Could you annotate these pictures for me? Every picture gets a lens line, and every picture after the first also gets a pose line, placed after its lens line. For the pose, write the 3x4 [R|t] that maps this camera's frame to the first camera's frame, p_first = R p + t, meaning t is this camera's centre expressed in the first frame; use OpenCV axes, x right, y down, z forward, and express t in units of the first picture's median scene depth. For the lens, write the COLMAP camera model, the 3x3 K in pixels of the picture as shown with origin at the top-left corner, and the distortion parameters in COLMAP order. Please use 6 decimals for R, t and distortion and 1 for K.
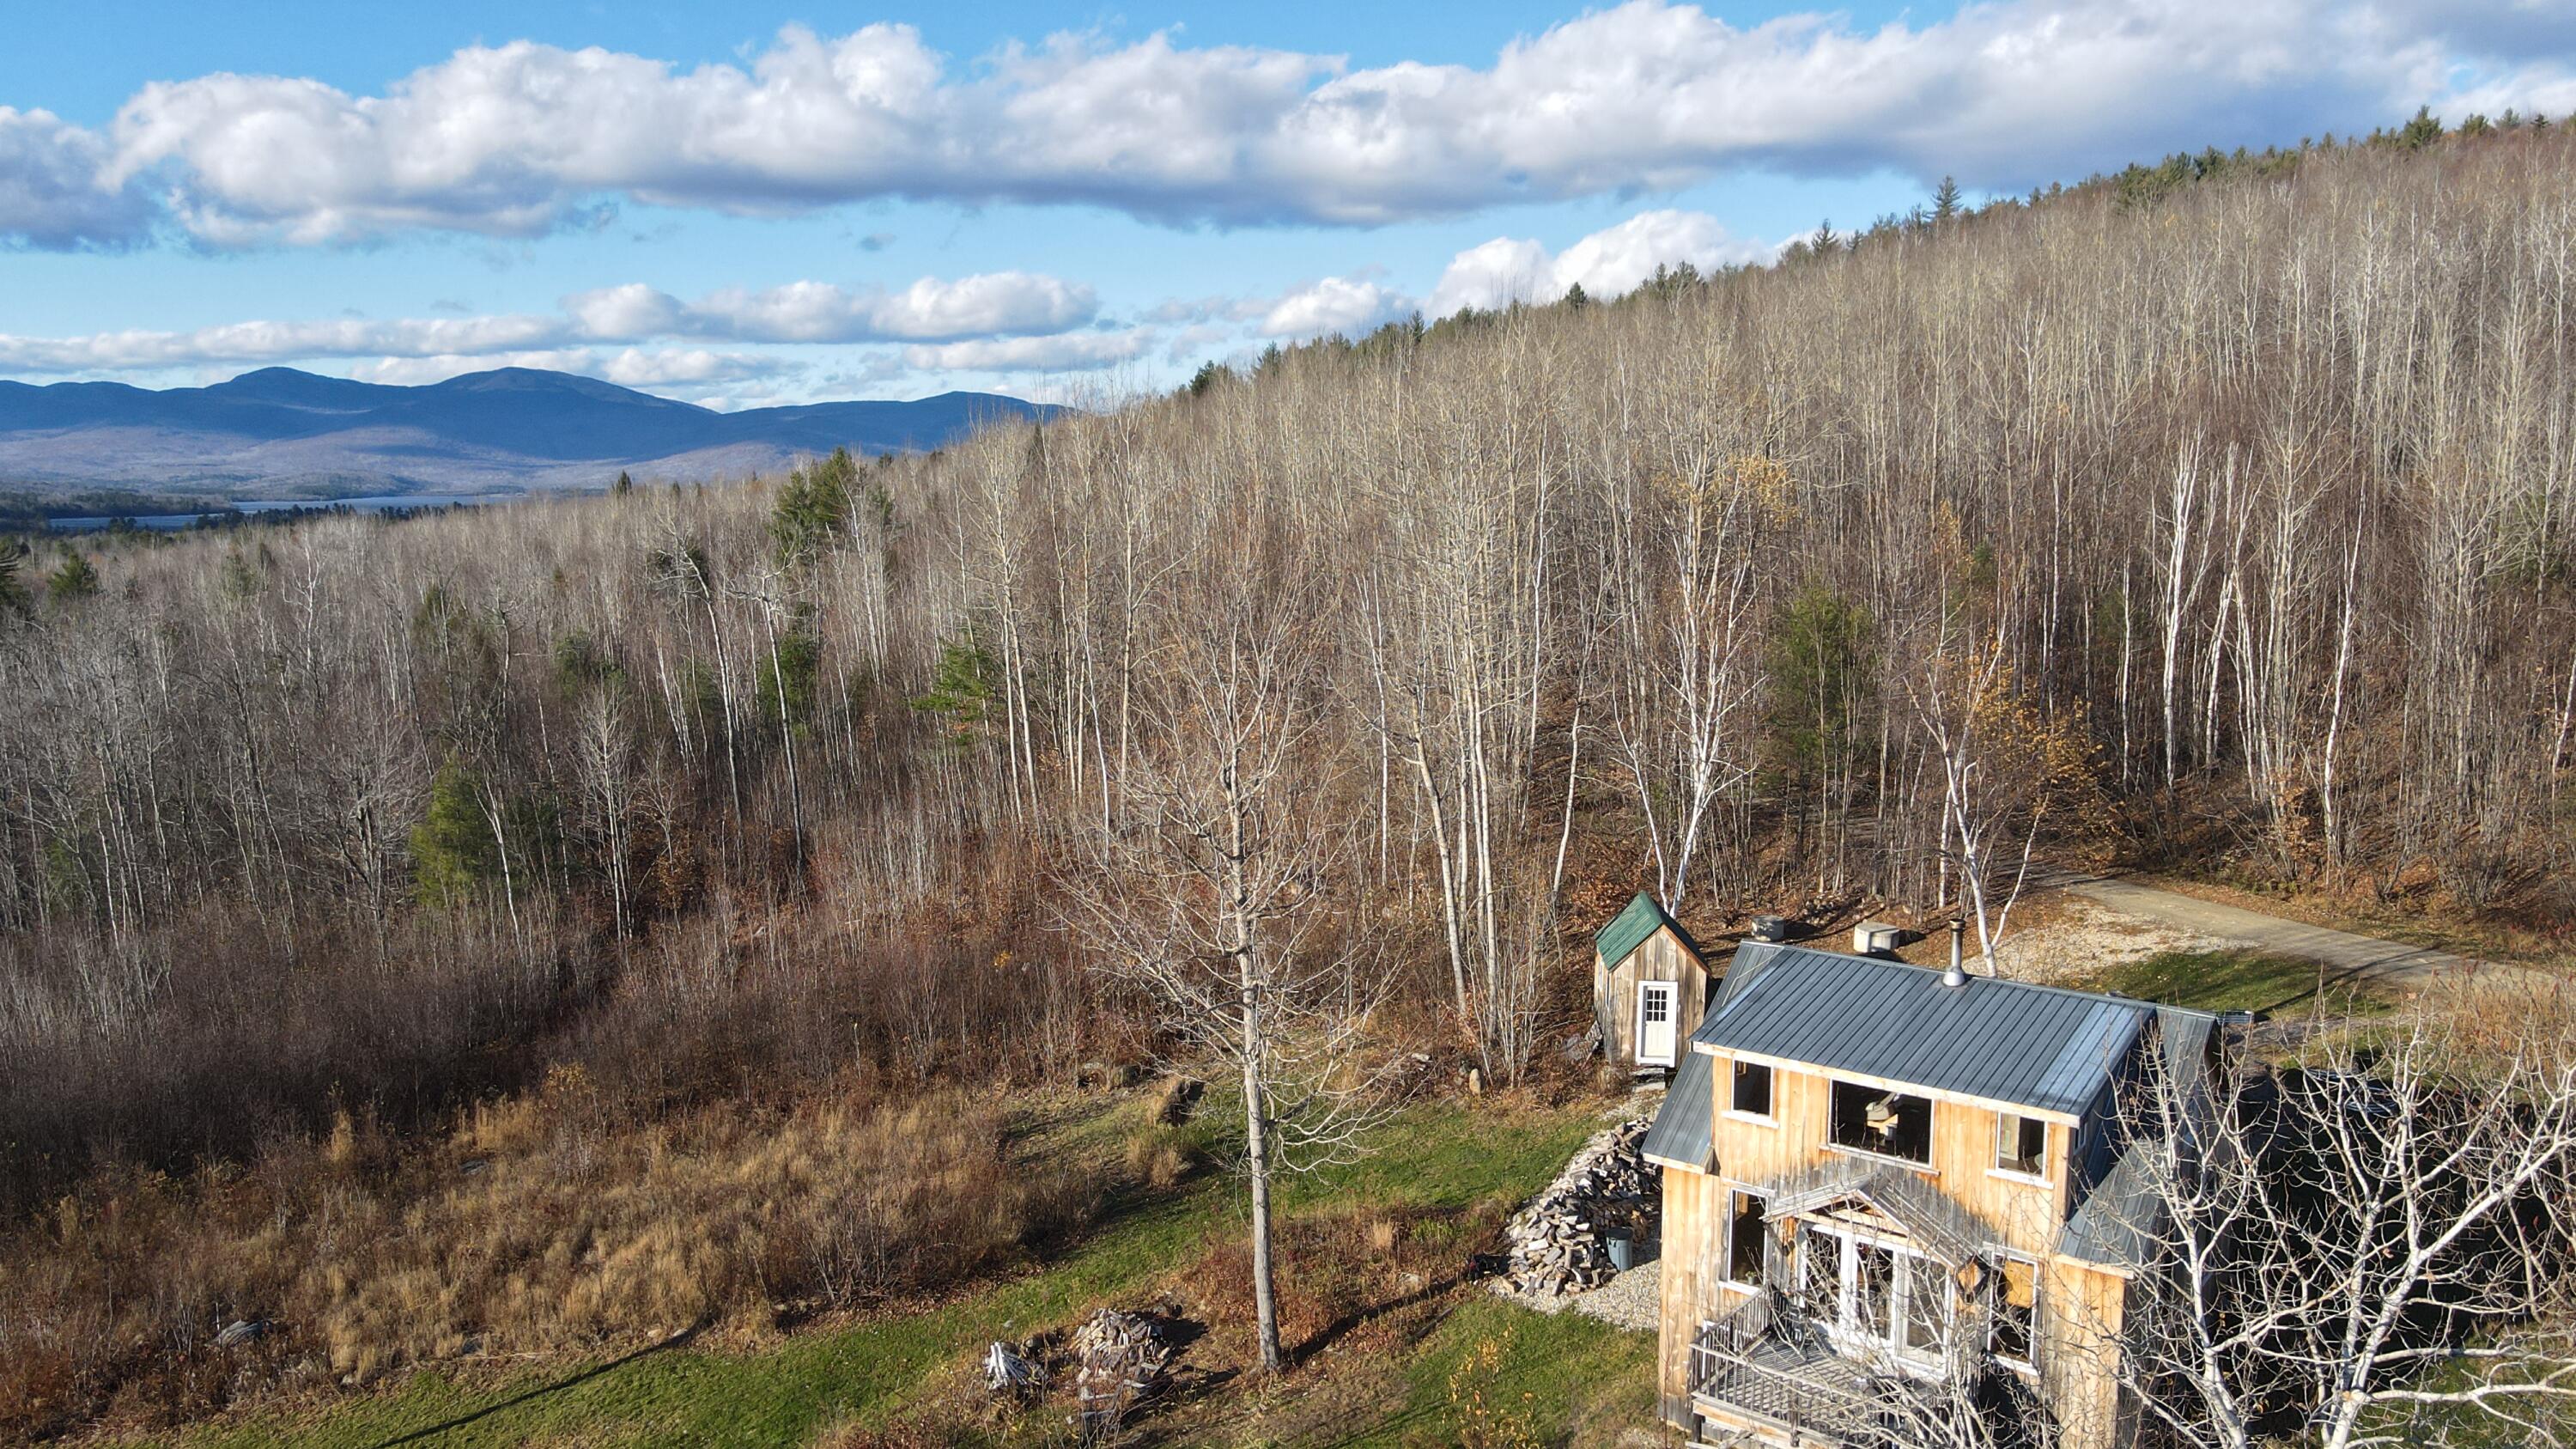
lens RADIAL K [[1895.5, 0, 1281.3], [0, 1895.5, 729.7], [0, 0, 1]] dist [-0.001585, 0.037171]
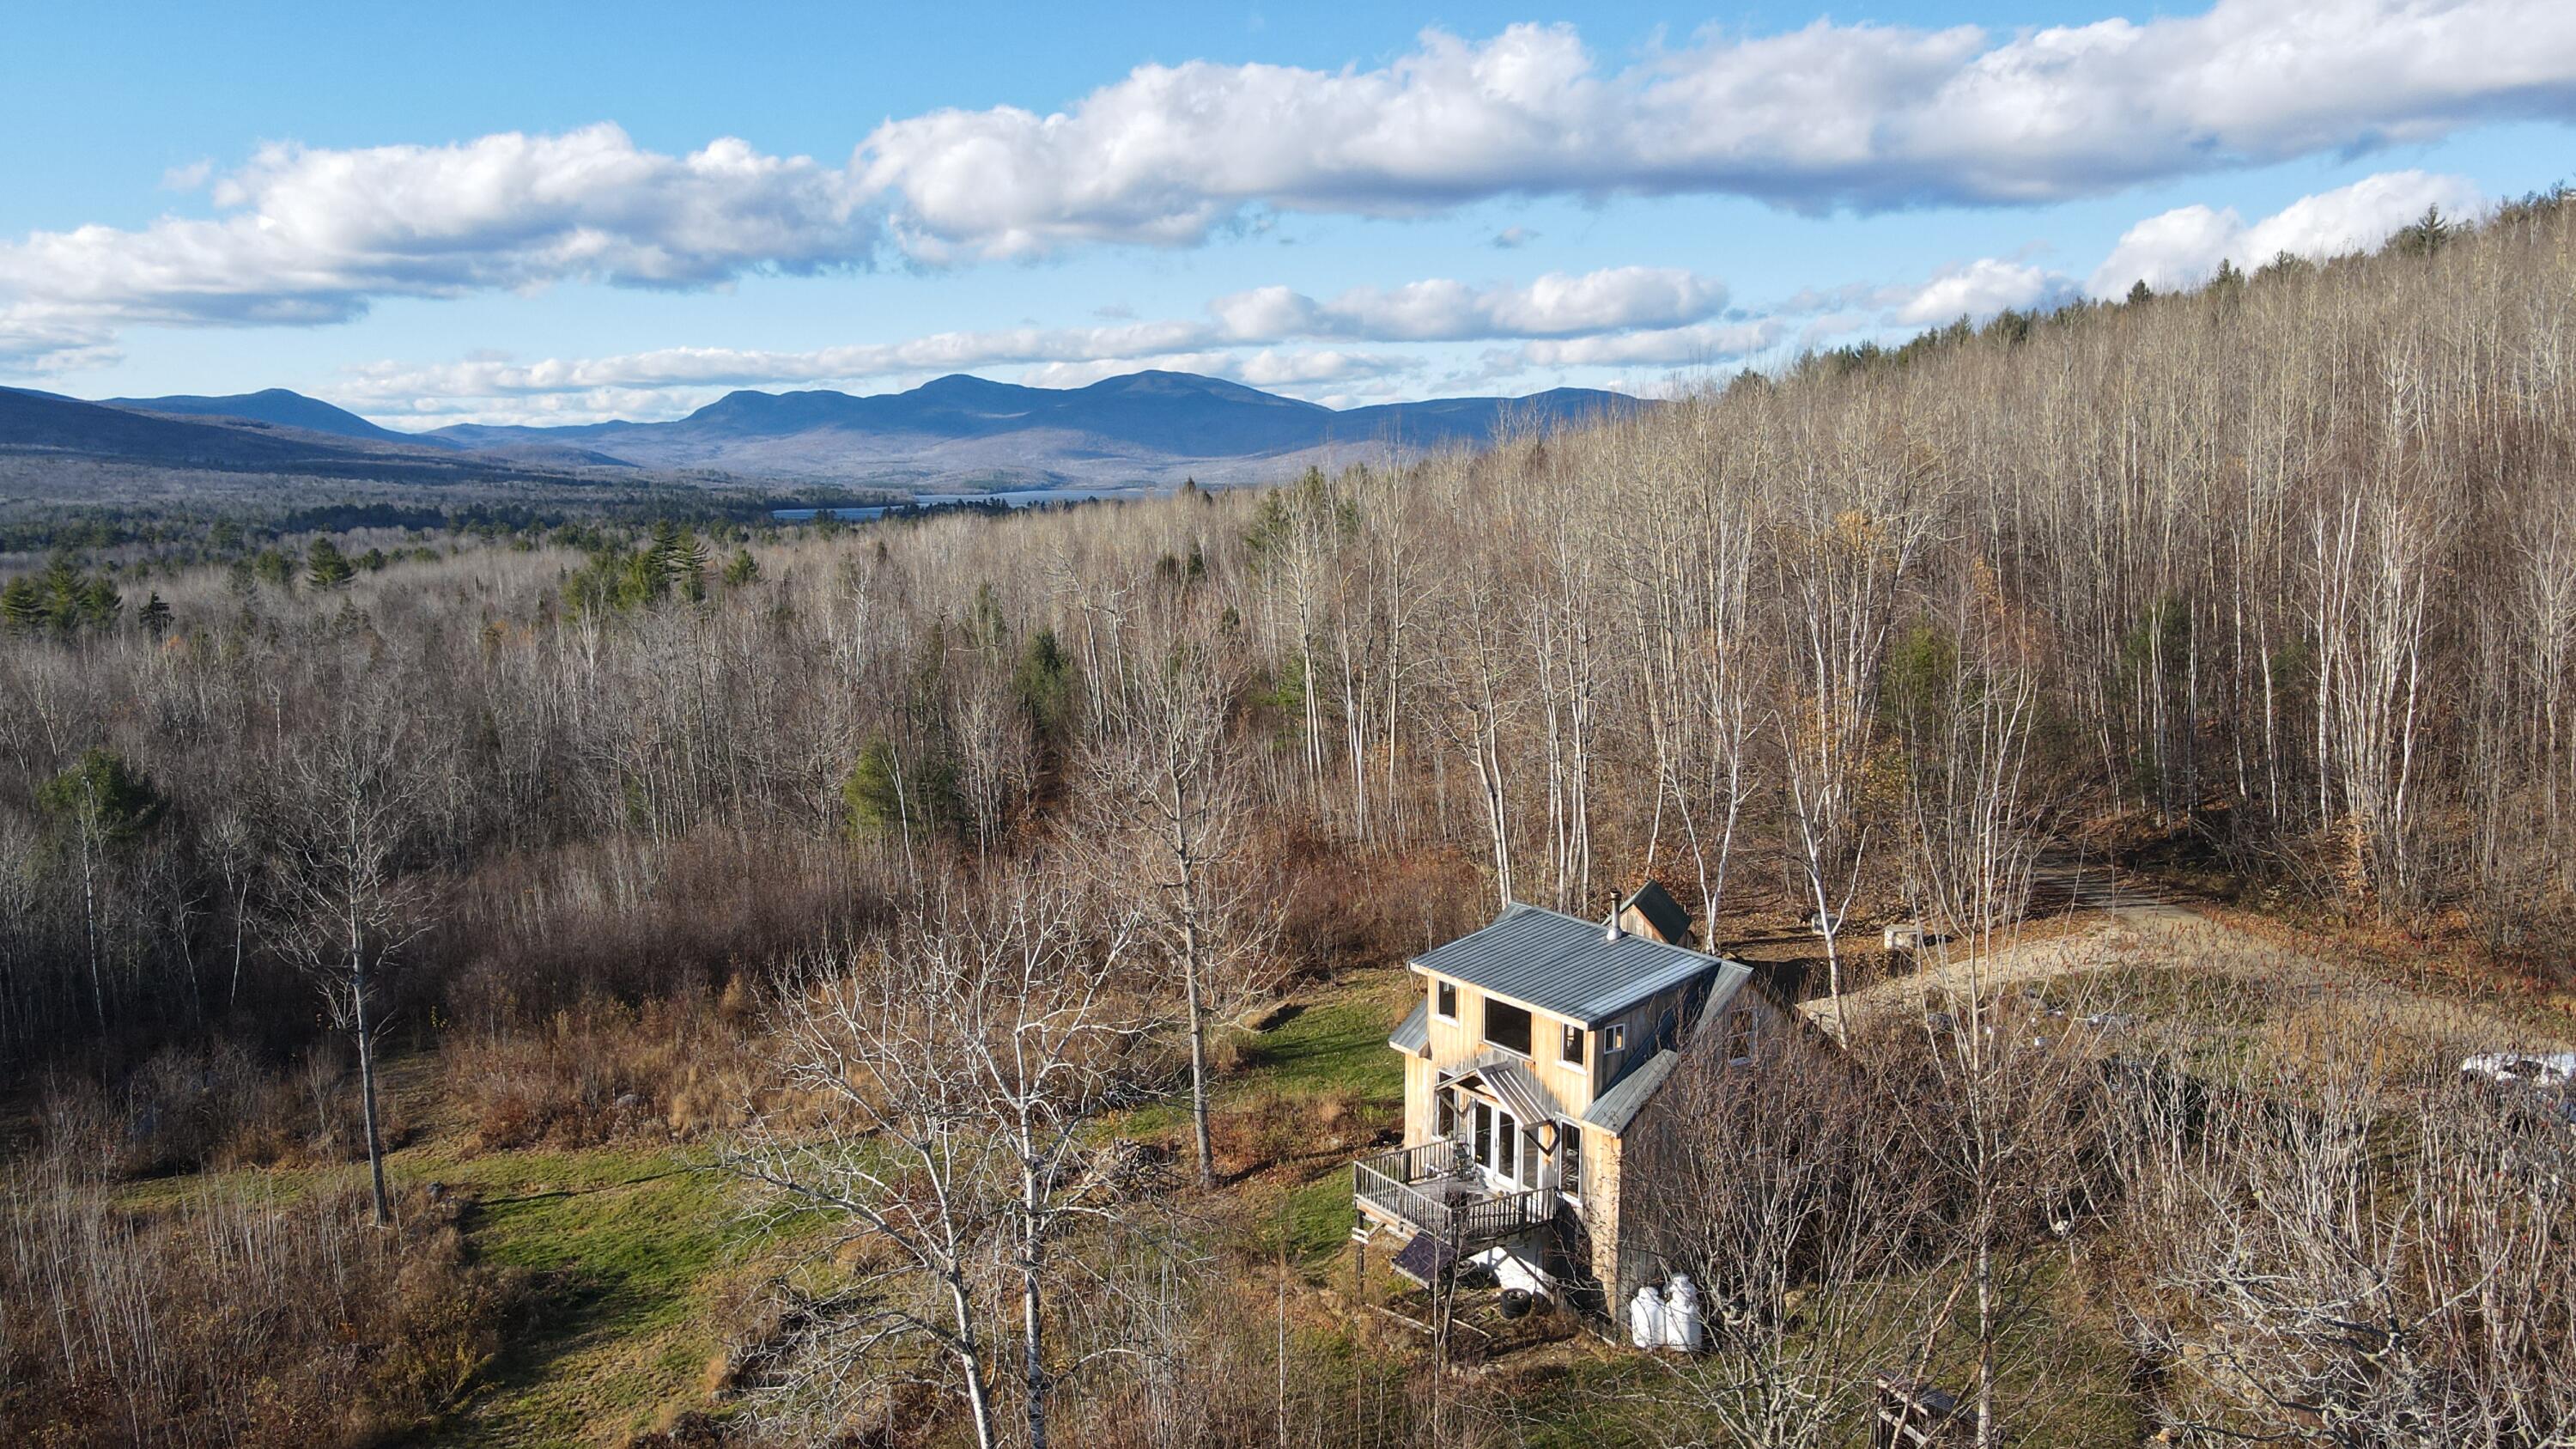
lens RADIAL K [[1895.5, 0, 1272.5], [0, 1895.5, 727.3], [0, 0, 1]] dist [-0.001585, 0.037171]
pose [[0.950039, 0.042540, -0.309219, 0.408776], [-0.042192, 0.999079, 0.007818, -0.014466], [0.309267, 0.005619, 0.950959, -0.287317]]
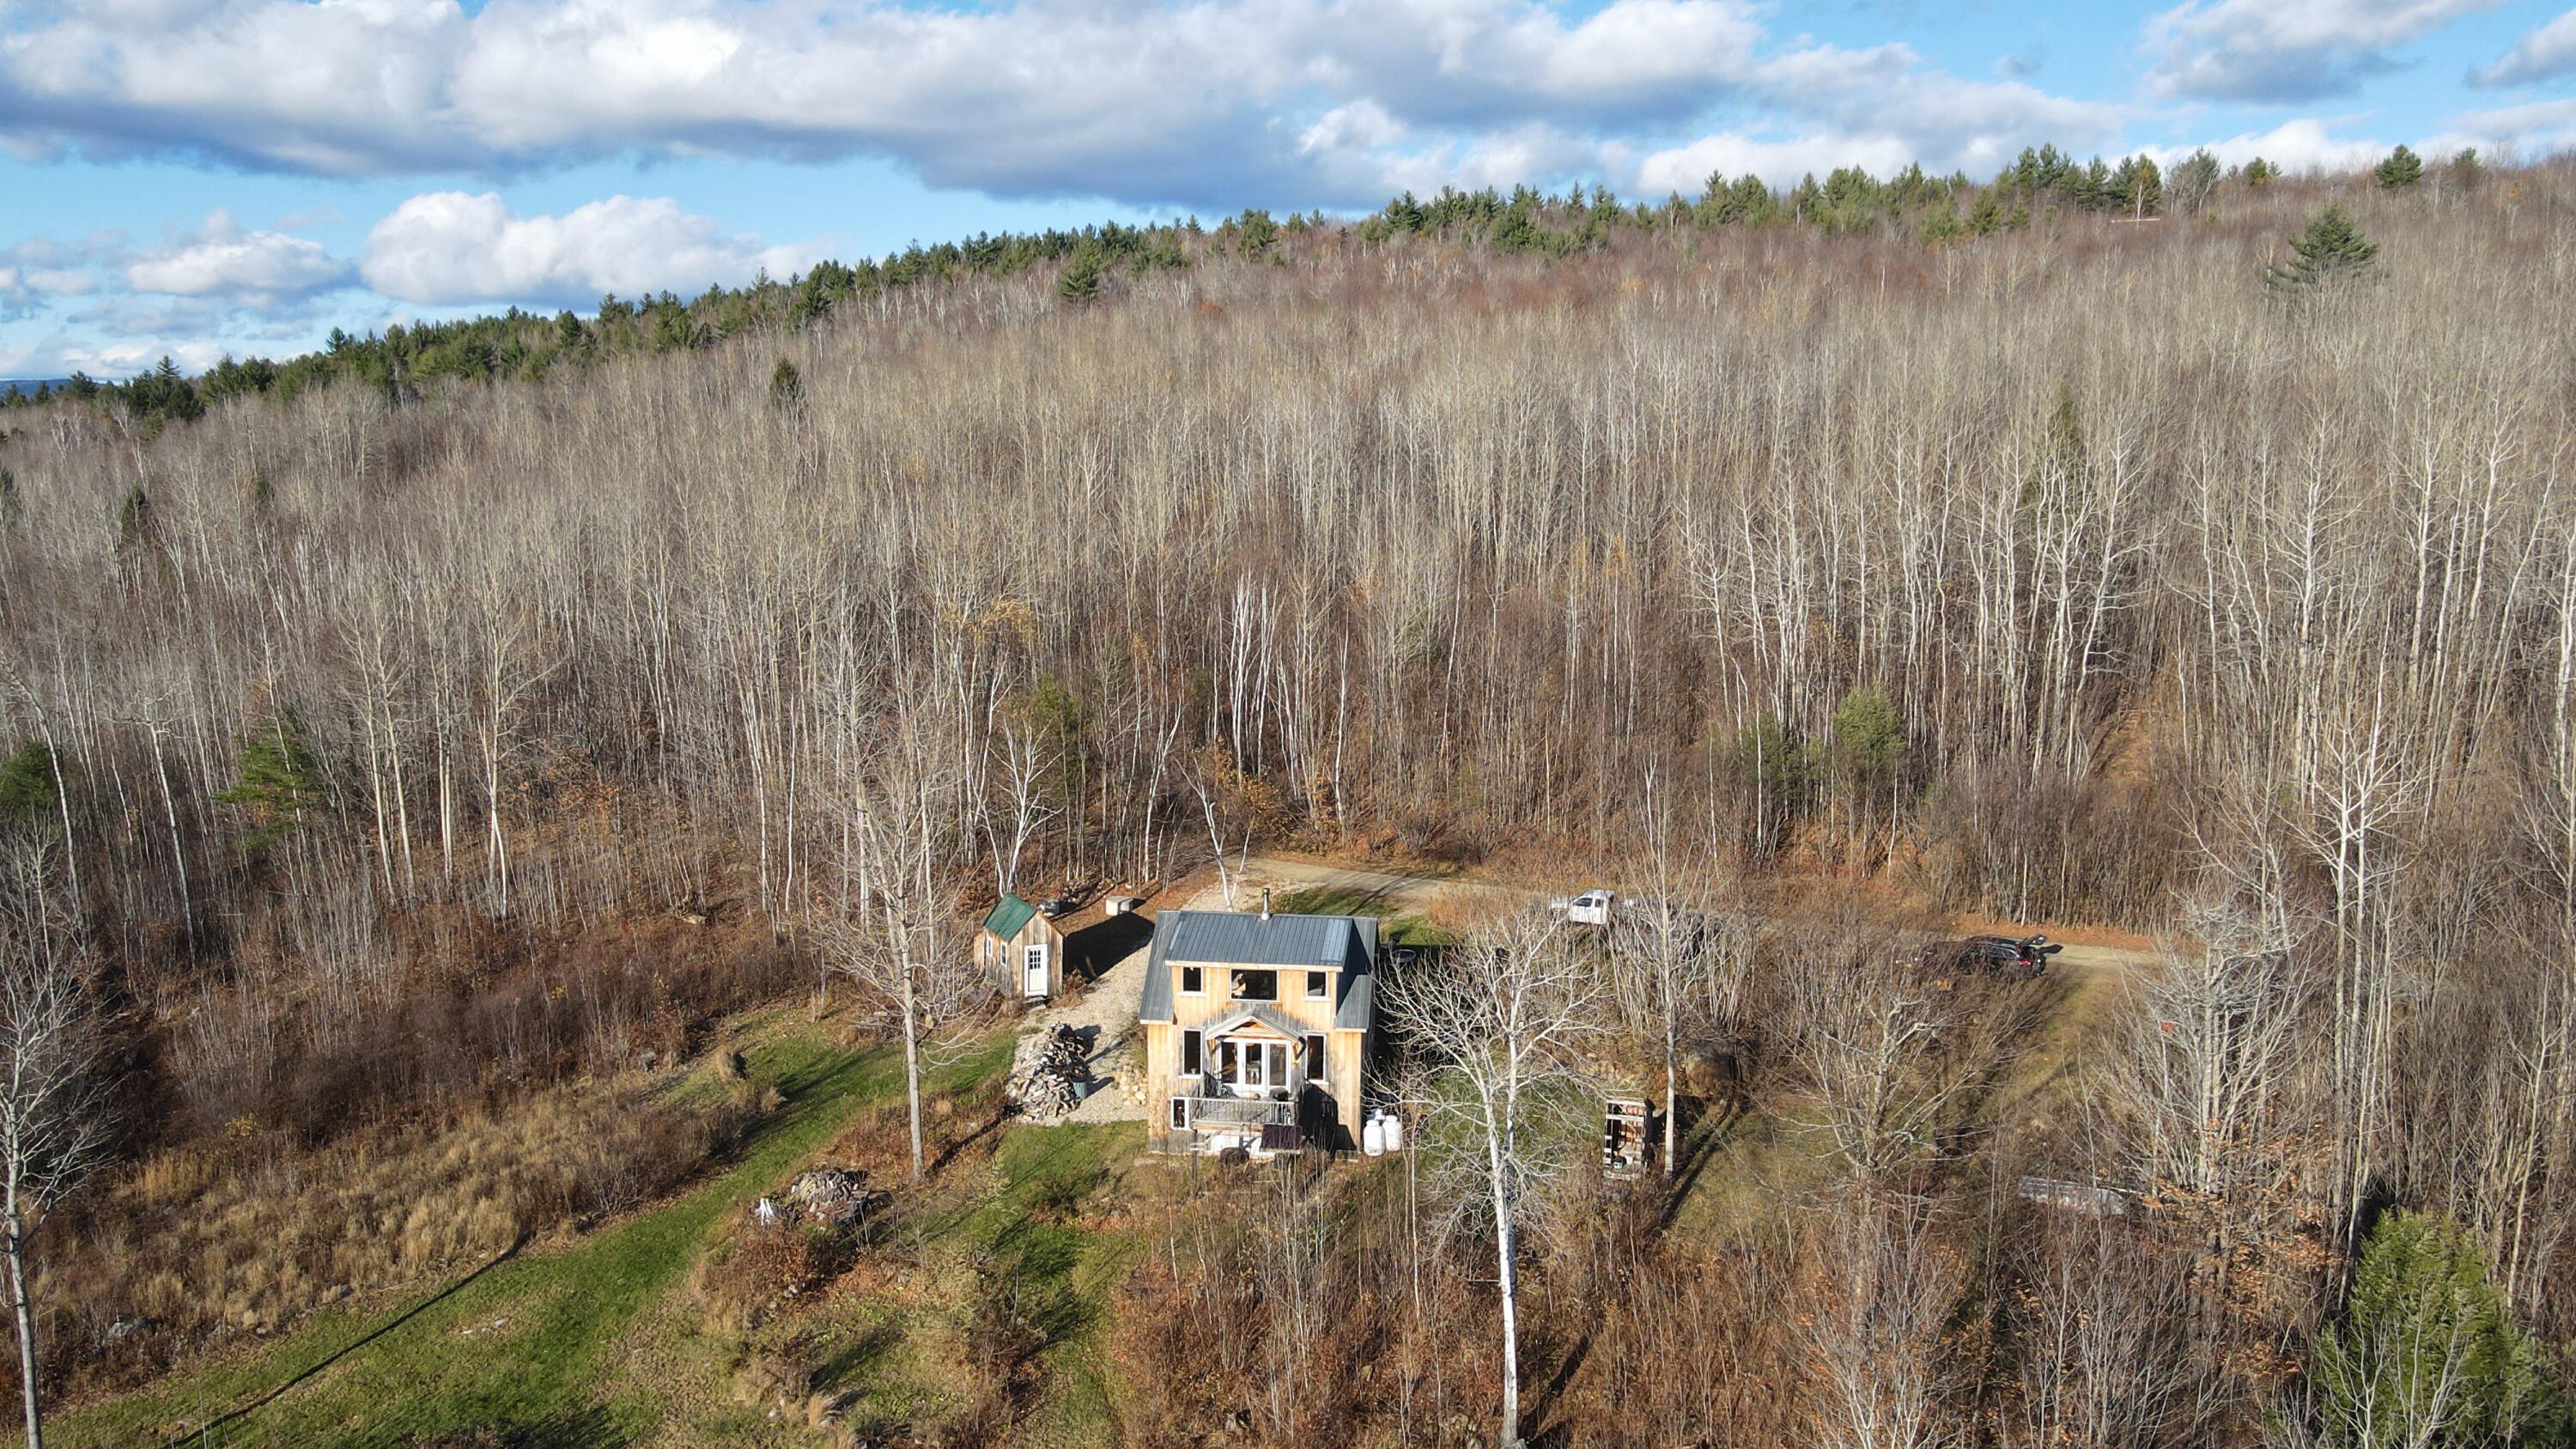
lens RADIAL K [[1895.5, 0, 1276.2], [0, 1895.5, 717.0], [0, 0, 1]] dist [-0.001585, 0.037171]
pose [[0.853759, -0.062351, 0.516921, -0.543158], [0.062208, 0.997908, 0.017624, -0.096673], [-0.516939, 0.017110, 0.855851, -0.623001]]
